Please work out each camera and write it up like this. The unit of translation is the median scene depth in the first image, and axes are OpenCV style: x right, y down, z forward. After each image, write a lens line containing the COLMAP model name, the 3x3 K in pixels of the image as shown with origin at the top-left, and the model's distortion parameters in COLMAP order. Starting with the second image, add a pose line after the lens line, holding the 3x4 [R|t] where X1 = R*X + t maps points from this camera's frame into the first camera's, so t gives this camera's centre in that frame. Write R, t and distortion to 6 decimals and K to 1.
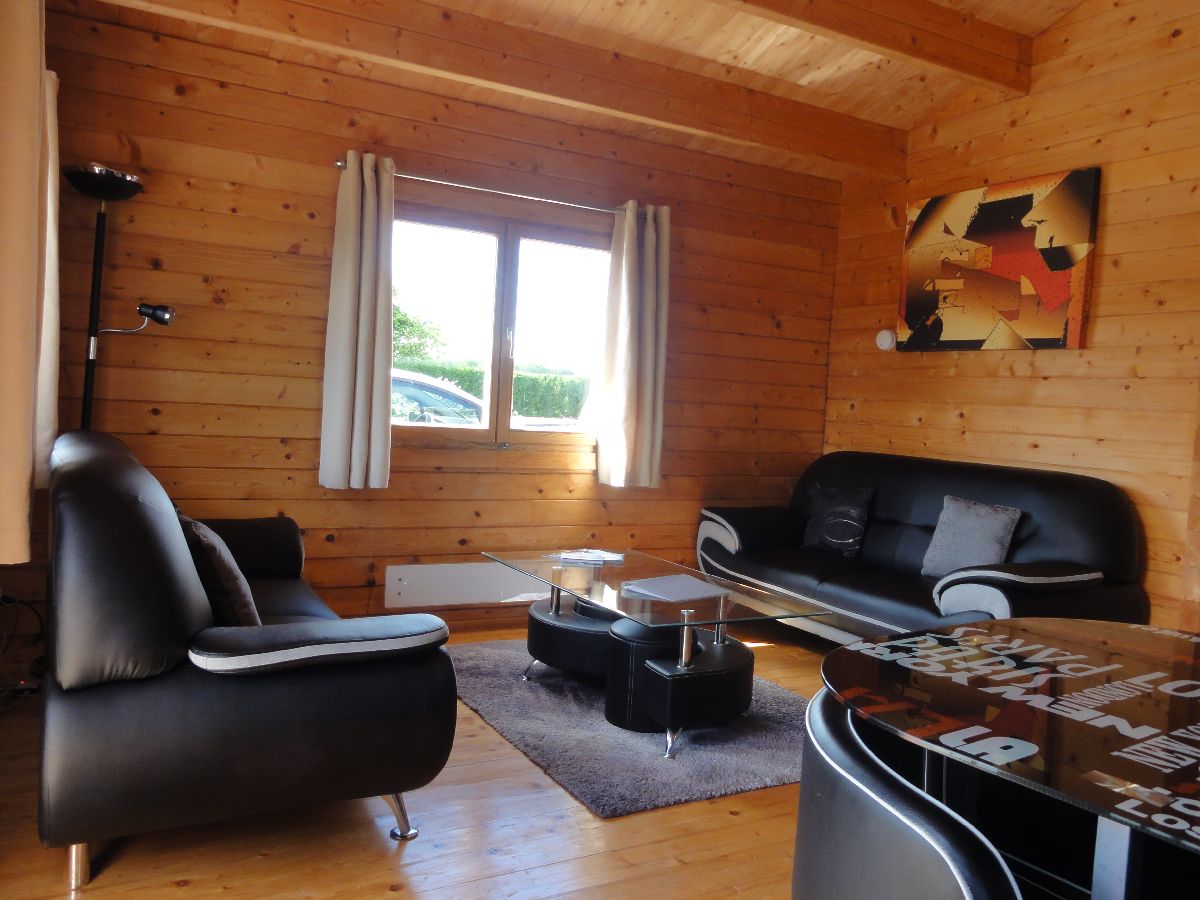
lens RADIAL K [[925.3, 0, 600.0], [0, 925.3, 450.0], [0, 0, 1]] dist [-0.000034, -0.000601]
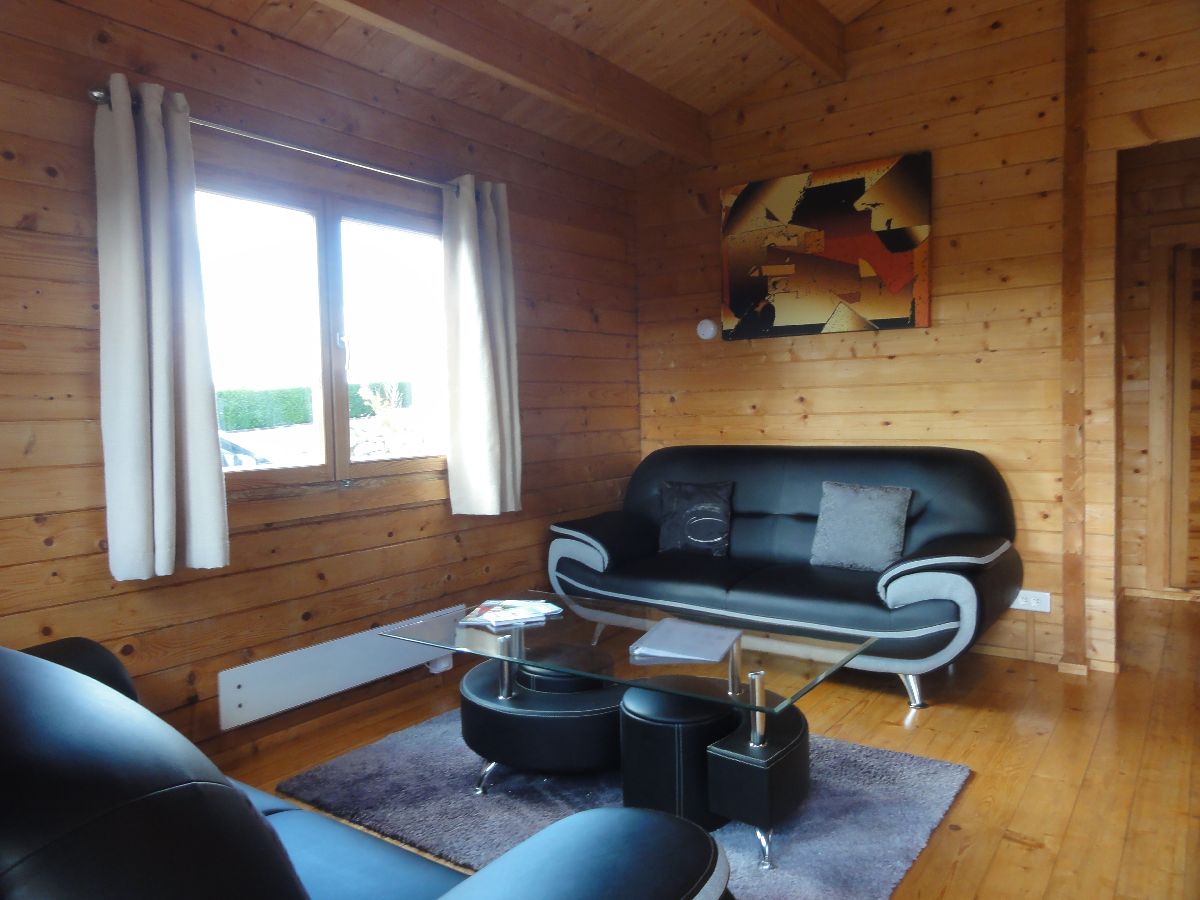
lens RADIAL K [[843.6, 0, 600.0], [0, 843.6, 450.0], [0, 0, 1]] dist [-0.005806, 0.006361]
pose [[0.906149, -0.101615, 0.410571, -0.201722], [0.099124, 0.994697, 0.027414, -0.031616], [-0.411179, 0.015856, 0.911417, 0.268307]]
